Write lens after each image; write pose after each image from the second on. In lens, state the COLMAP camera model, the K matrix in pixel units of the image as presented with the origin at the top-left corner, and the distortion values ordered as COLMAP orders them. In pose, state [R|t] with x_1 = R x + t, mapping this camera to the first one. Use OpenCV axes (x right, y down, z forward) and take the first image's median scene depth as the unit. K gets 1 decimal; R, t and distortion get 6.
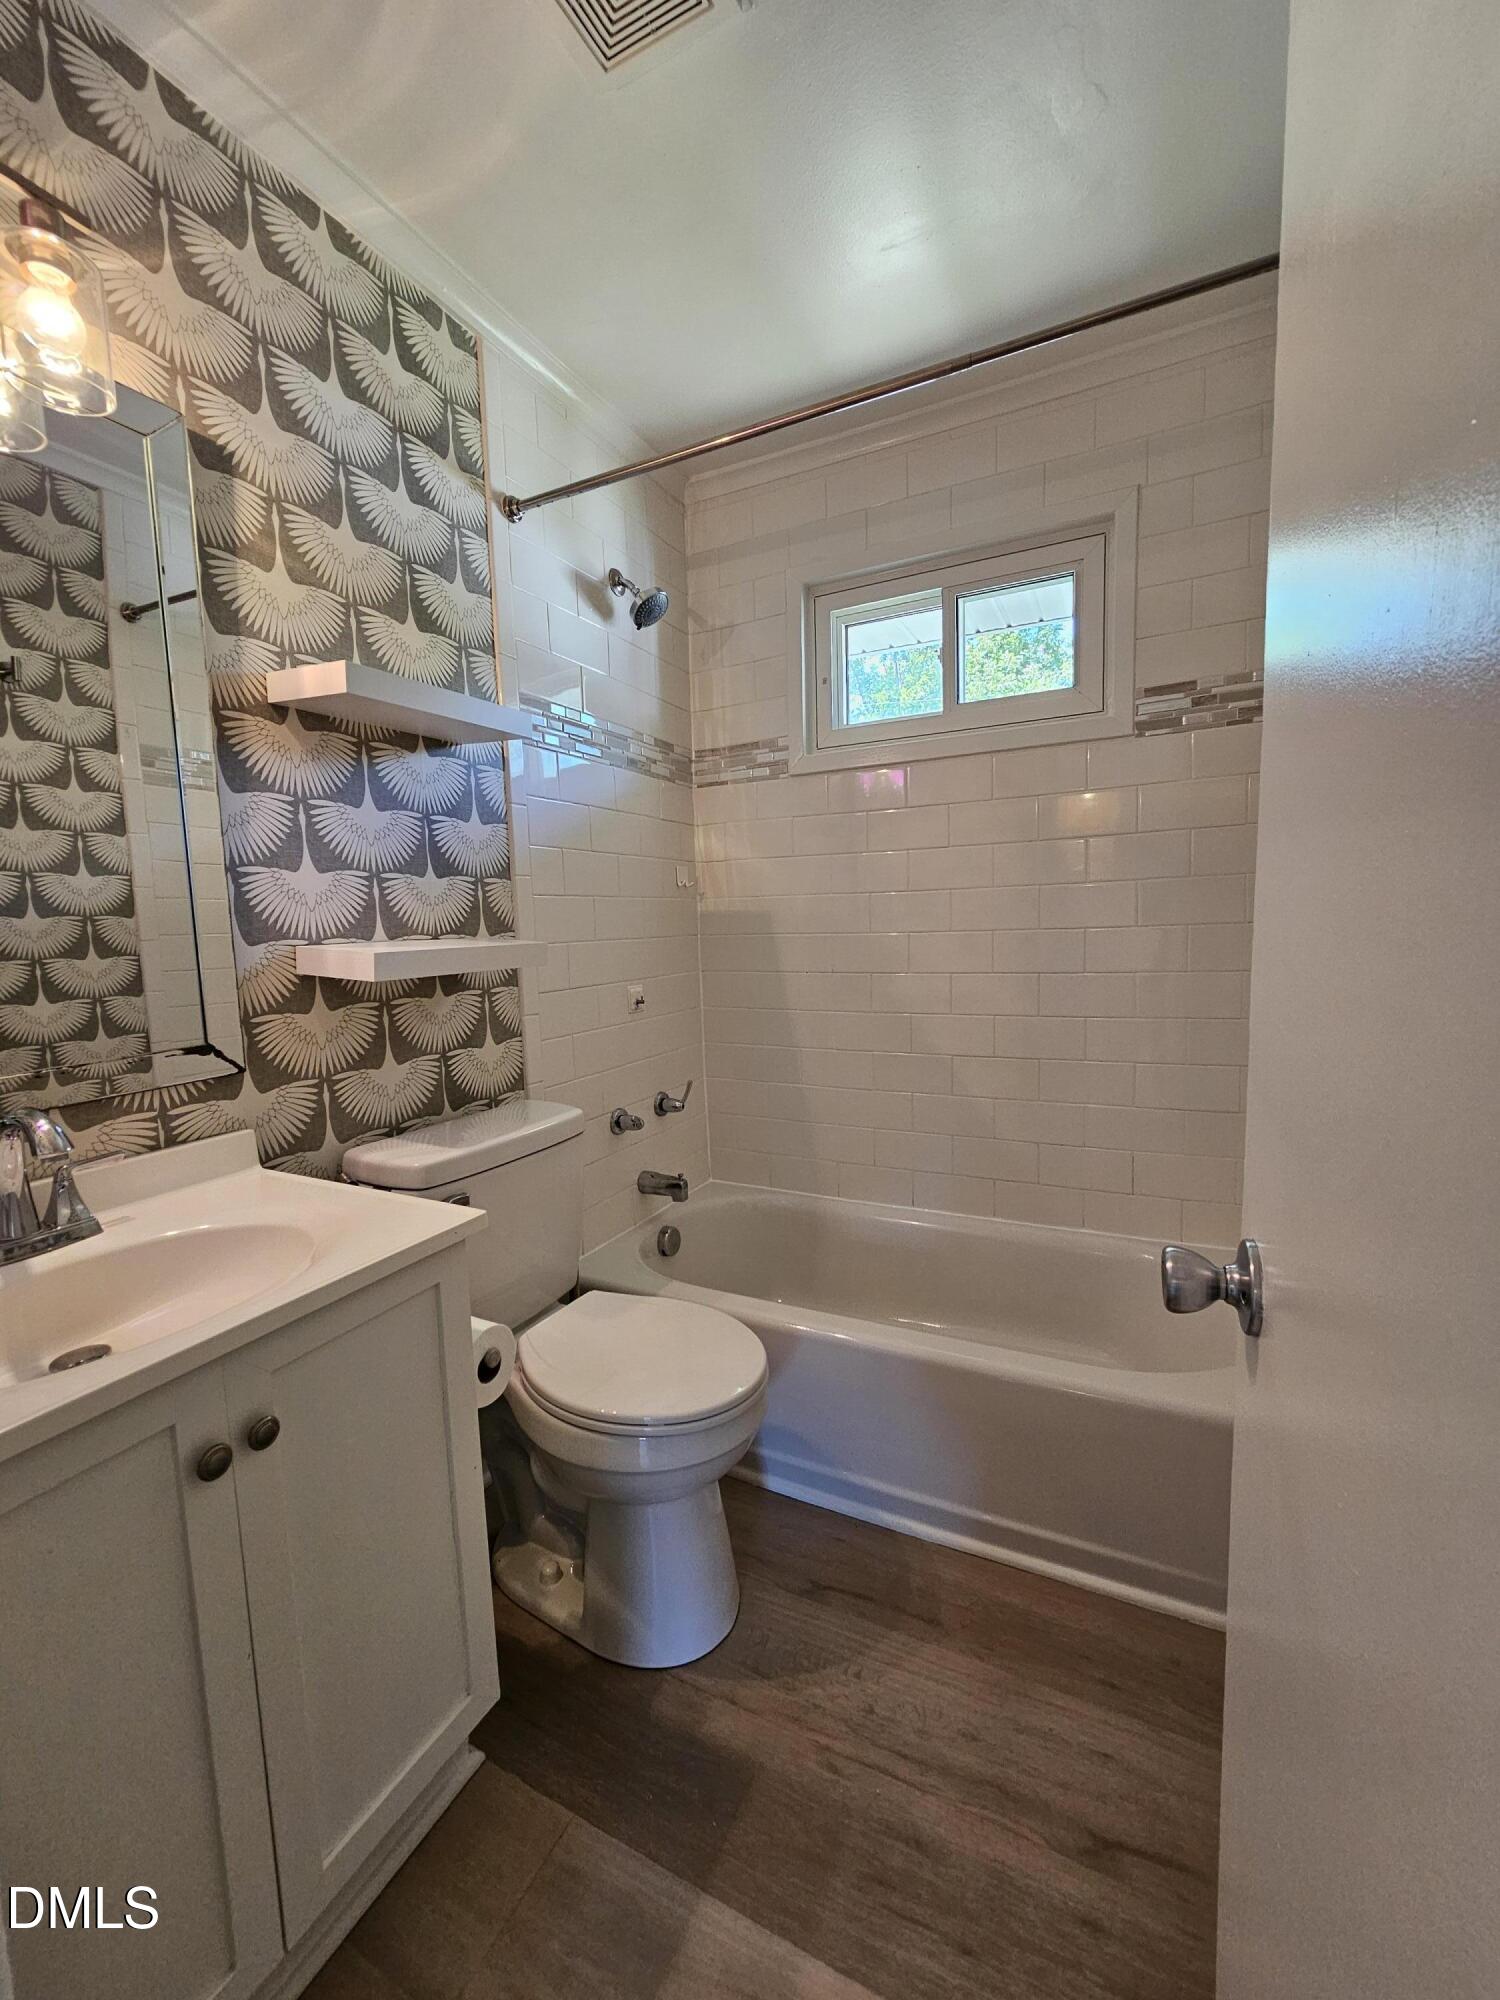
lens RADIAL K [[819.6, 0, 742.4], [0, 819.6, 1008.4], [0, 0, 1]] dist [0.000034, -0.001313]
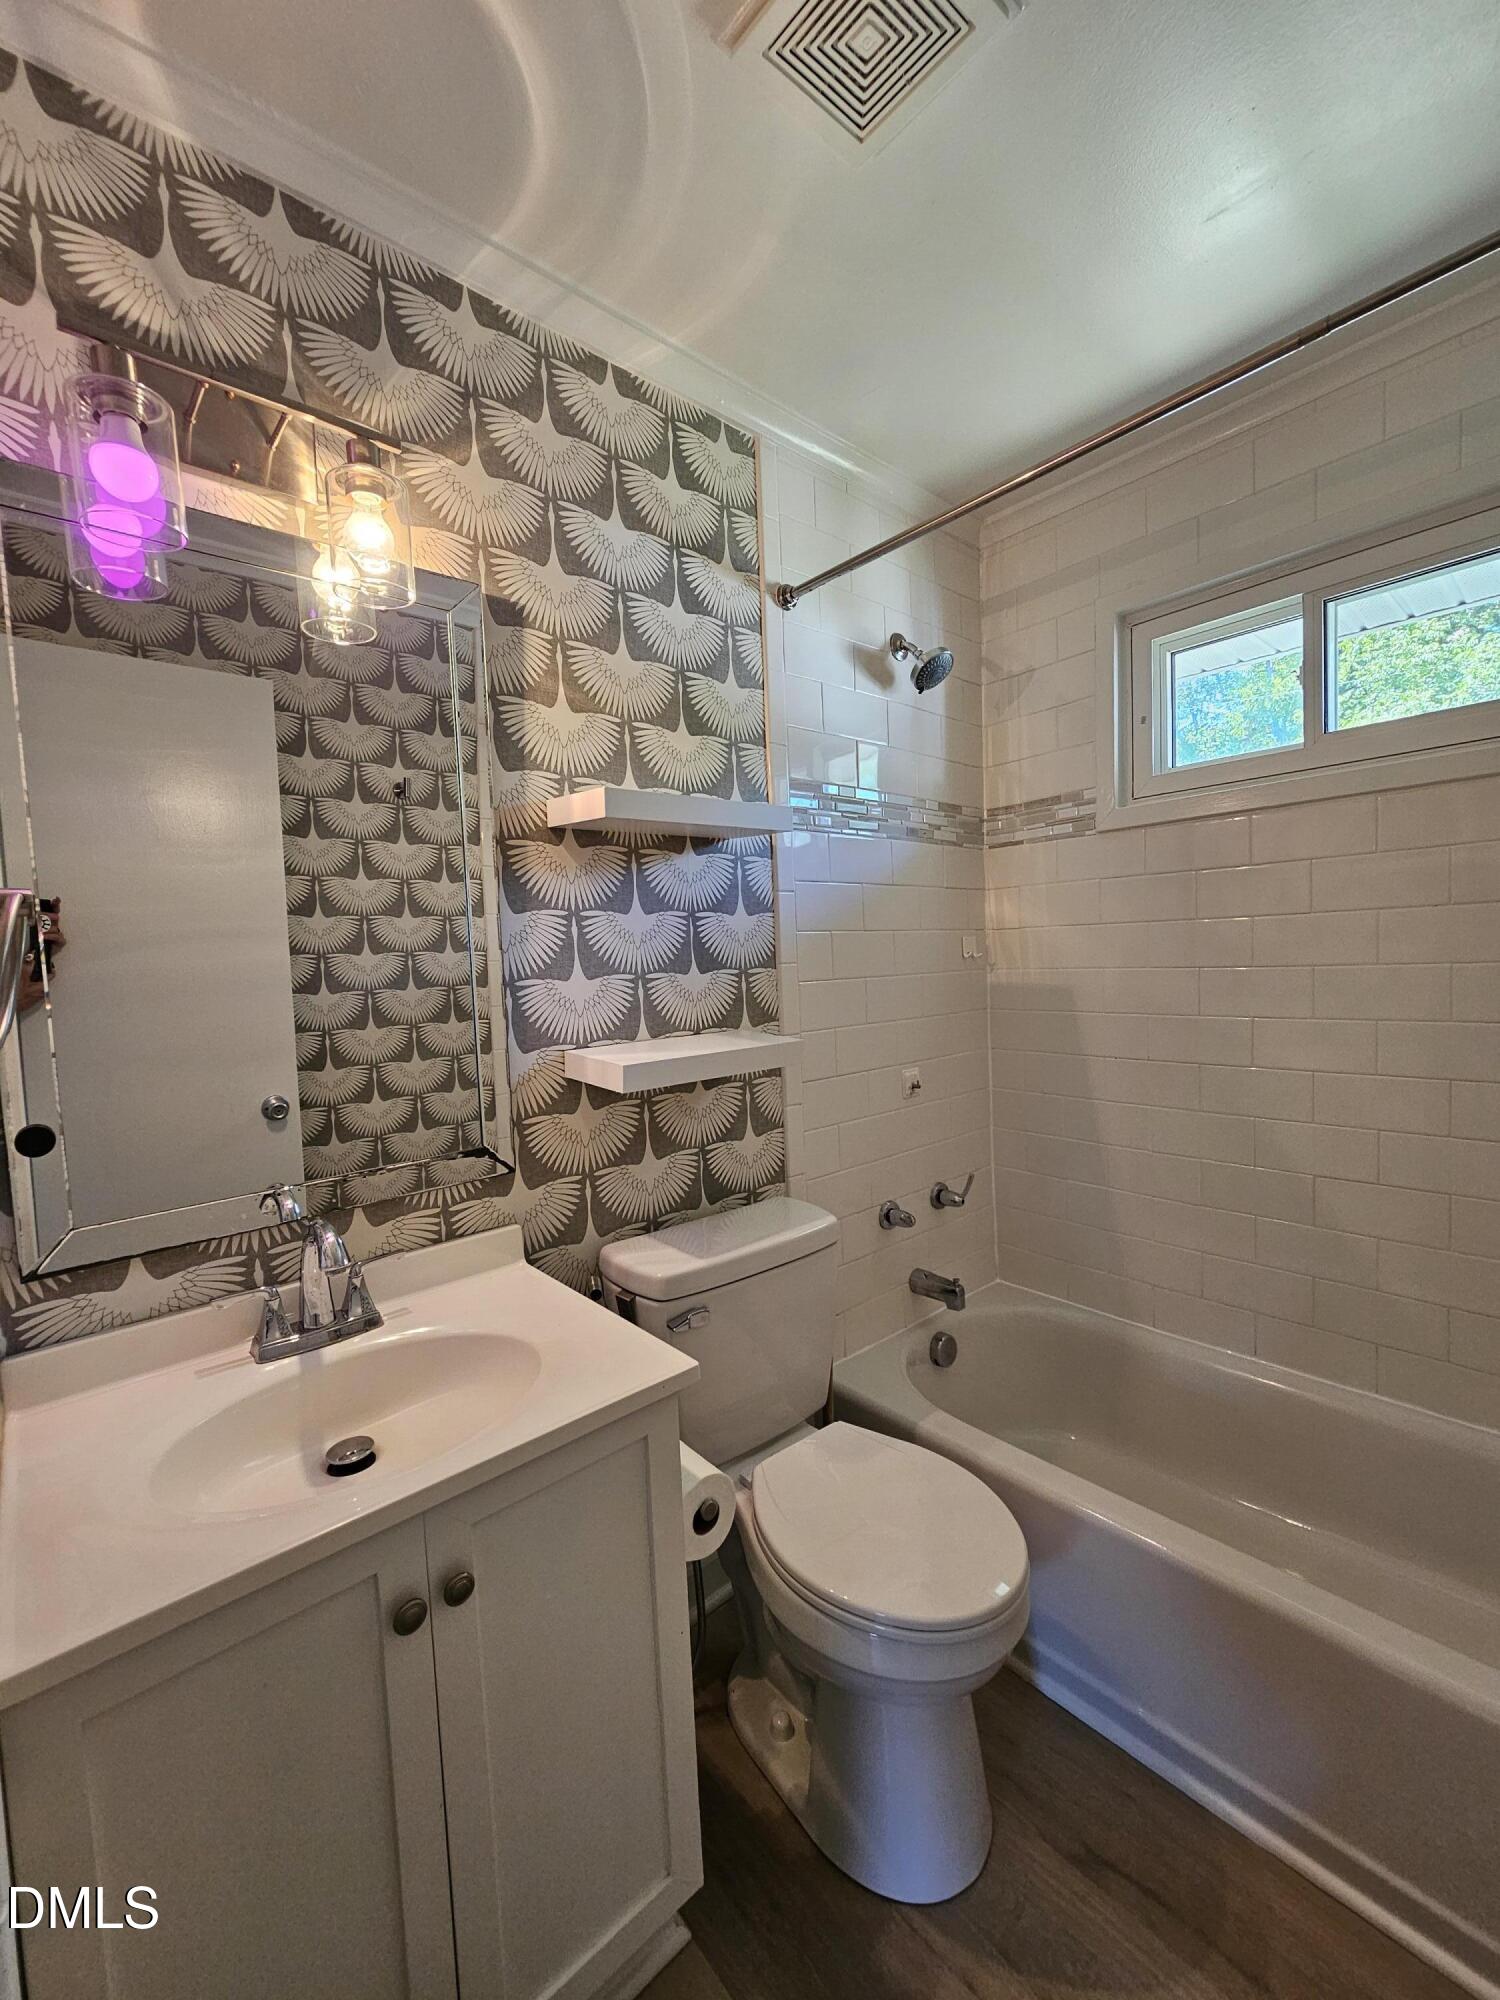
lens RADIAL K [[819.6, 0, 745.3], [0, 819.6, 1006.8], [0, 0, 1]] dist [0.000034, -0.001313]
pose [[0.927786, 0.016603, -0.372743, 0.059948], [-0.028429, 0.999251, -0.026252, -0.100893], [0.372028, 0.034953, 0.927563, 0.091664]]
